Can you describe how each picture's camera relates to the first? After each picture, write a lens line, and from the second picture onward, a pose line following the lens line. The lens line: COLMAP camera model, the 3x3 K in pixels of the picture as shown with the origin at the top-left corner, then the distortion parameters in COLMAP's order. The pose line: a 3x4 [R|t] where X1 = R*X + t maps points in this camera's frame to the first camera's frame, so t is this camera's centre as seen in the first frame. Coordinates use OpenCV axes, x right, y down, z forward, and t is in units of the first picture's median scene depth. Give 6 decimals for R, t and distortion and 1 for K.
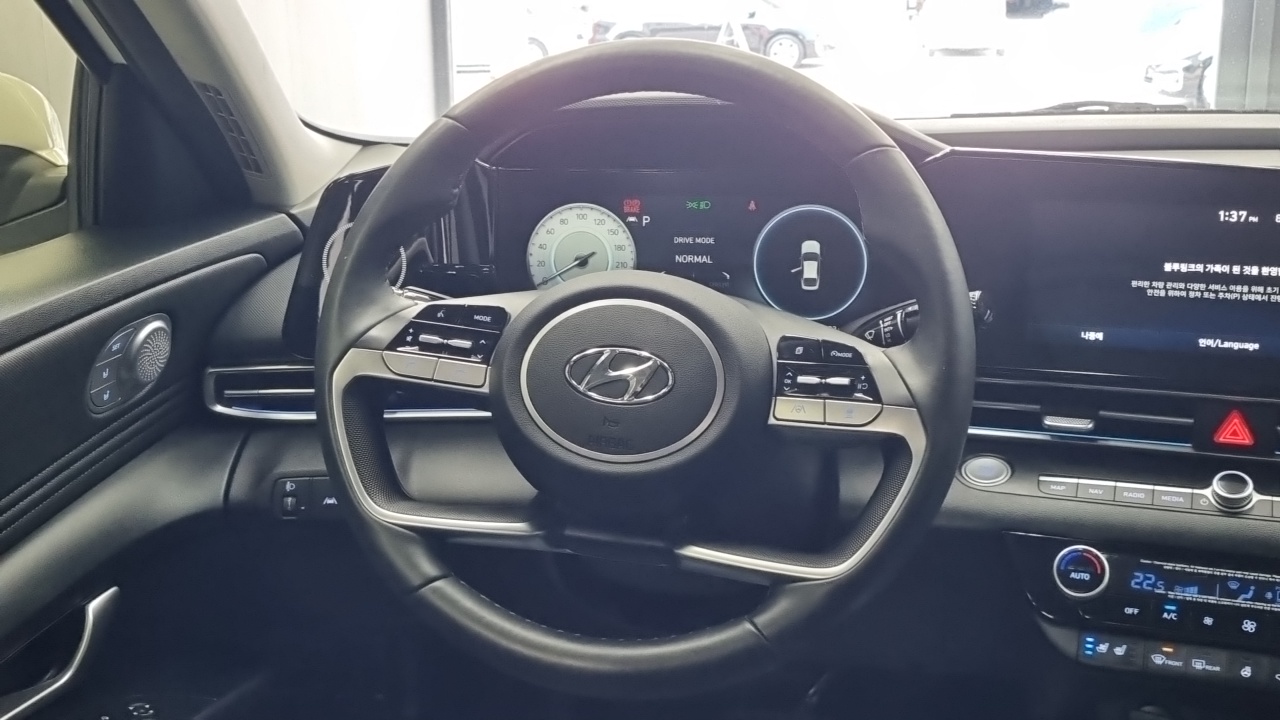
lens RADIAL K [[1504.4, 0, 635.6], [0, 1504.4, 356.8], [0, 0, 1]] dist [0.044635, 0.000000]
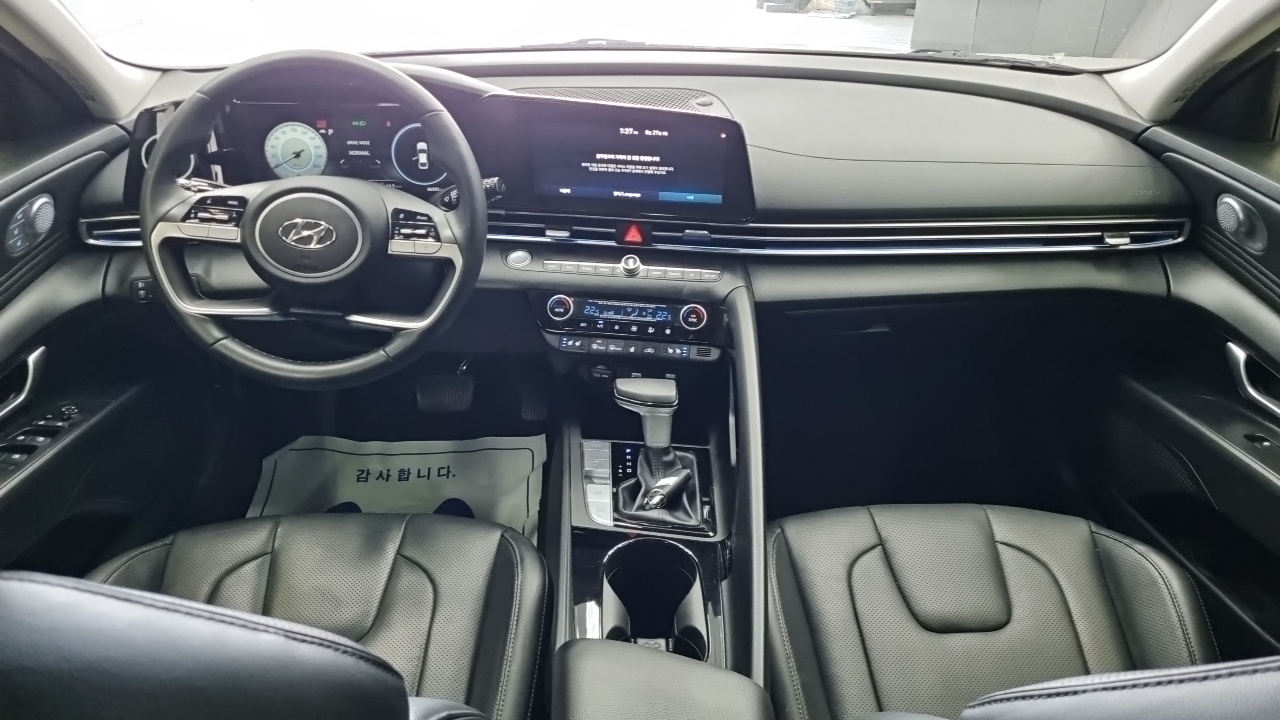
lens RADIAL K [[948.4, 0, 640.4], [0, 948.4, 354.4], [0, 0, 1]] dist [0.028628, -0.007543]
pose [[0.972343, -0.075351, 0.221068, 0.107120], [0.022180, 0.972041, 0.233760, -0.098855], [-0.232502, -0.222392, 0.946829, -0.280386]]
